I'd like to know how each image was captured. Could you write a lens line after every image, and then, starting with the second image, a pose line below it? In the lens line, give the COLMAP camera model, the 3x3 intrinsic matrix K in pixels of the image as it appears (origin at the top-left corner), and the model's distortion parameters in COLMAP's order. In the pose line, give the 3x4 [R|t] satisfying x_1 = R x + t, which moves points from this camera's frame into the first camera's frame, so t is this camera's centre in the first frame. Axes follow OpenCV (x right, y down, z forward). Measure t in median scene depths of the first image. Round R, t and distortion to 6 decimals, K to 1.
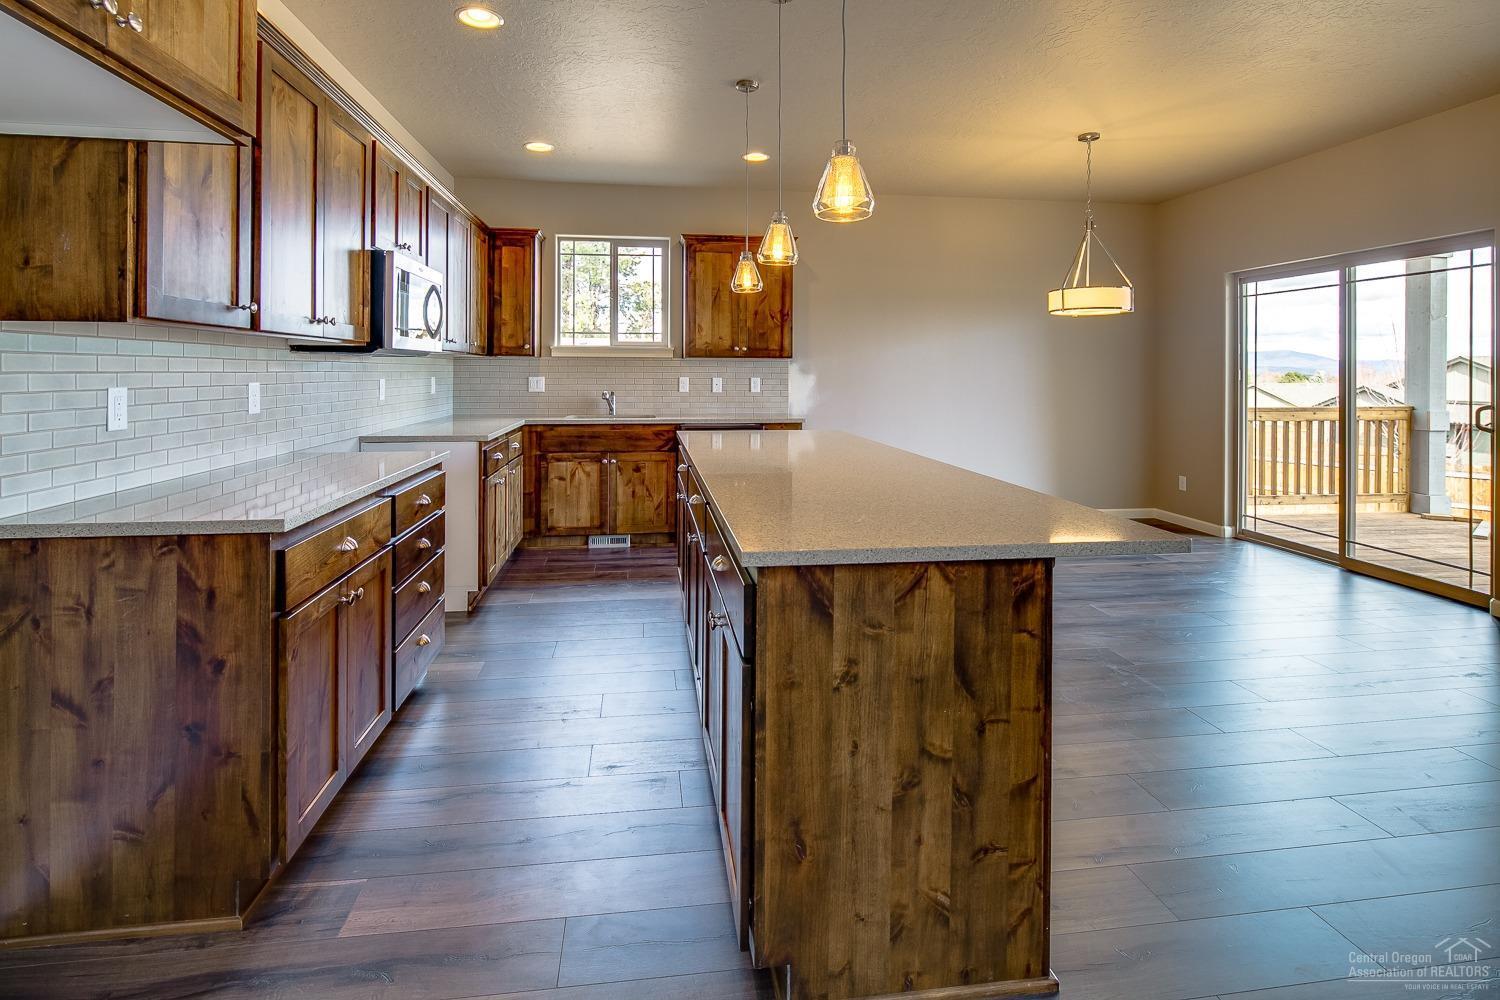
lens RADIAL K [[722.5, 0, 740.5], [0, 722.5, 369.2], [0, 0, 1]] dist [0.000457, -0.001178]
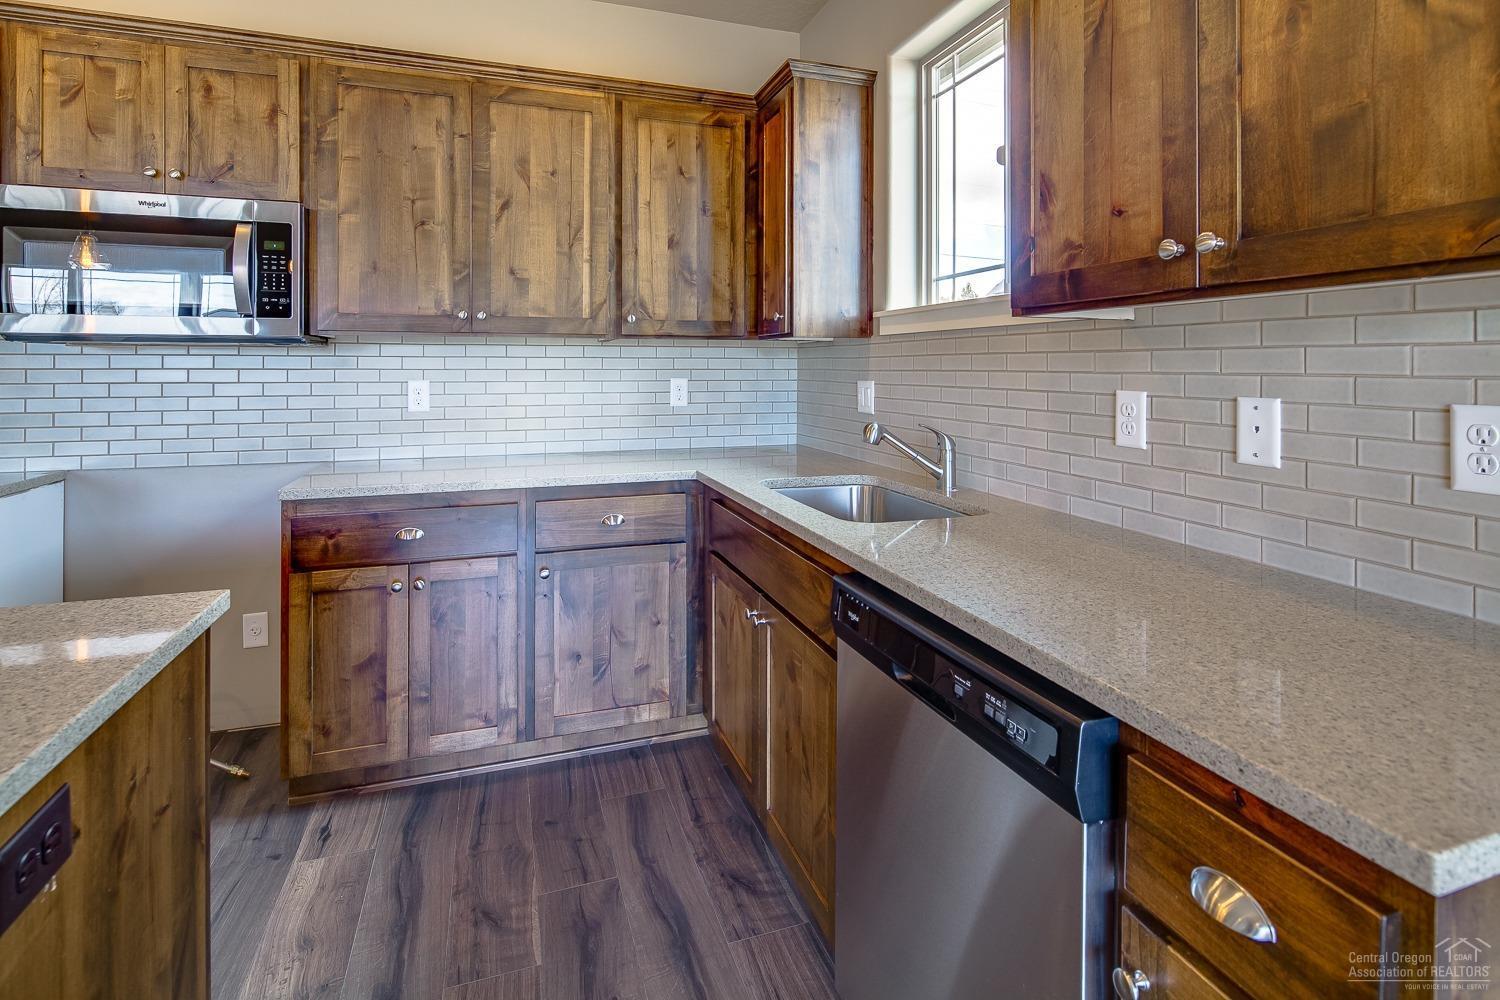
lens RADIAL K [[721.4, 0, 742.5], [0, 721.4, 363.8], [0, 0, 1]] dist [-0.001454, -0.001351]
pose [[0.190519, -0.007581, -0.981654, 0.170325], [0.002047, 0.999971, -0.007325, 0.003208], [0.981681, -0.000614, 0.190529, 0.911663]]
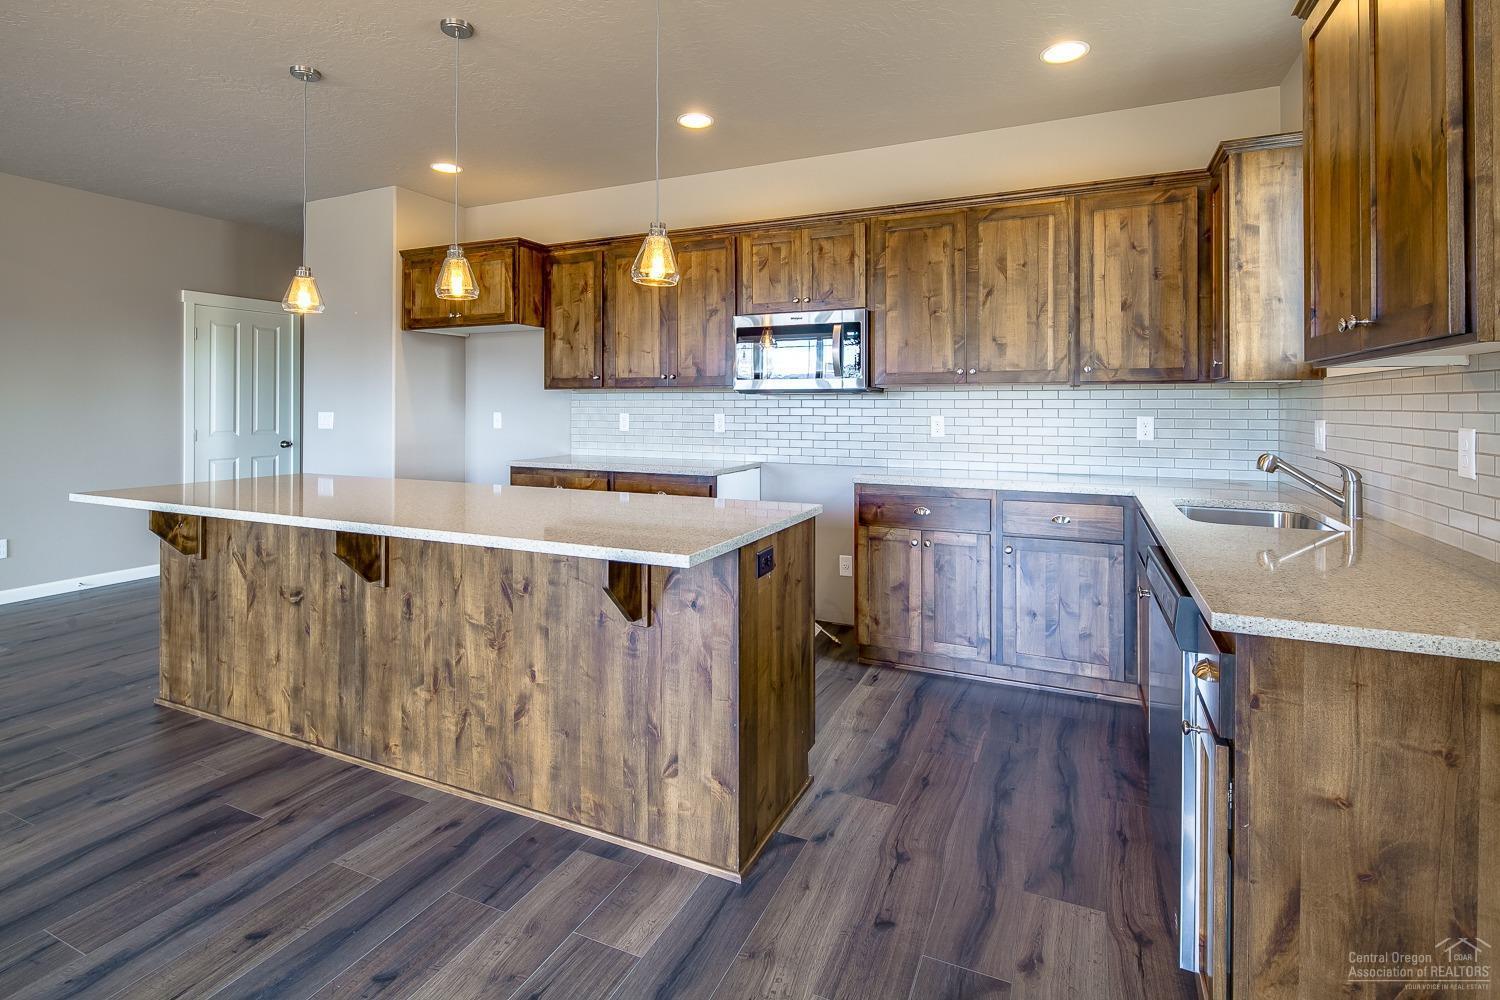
lens RADIAL K [[723.6, 0, 744.7], [0, 723.6, 399.2], [0, 0, 1]] dist [-0.001166, -0.000968]
pose [[-0.537977, -0.012695, -0.842864, 0.372424], [-0.001611, 0.999900, -0.014032, 0.004406], [0.842958, -0.006191, -0.537944, 1.021959]]
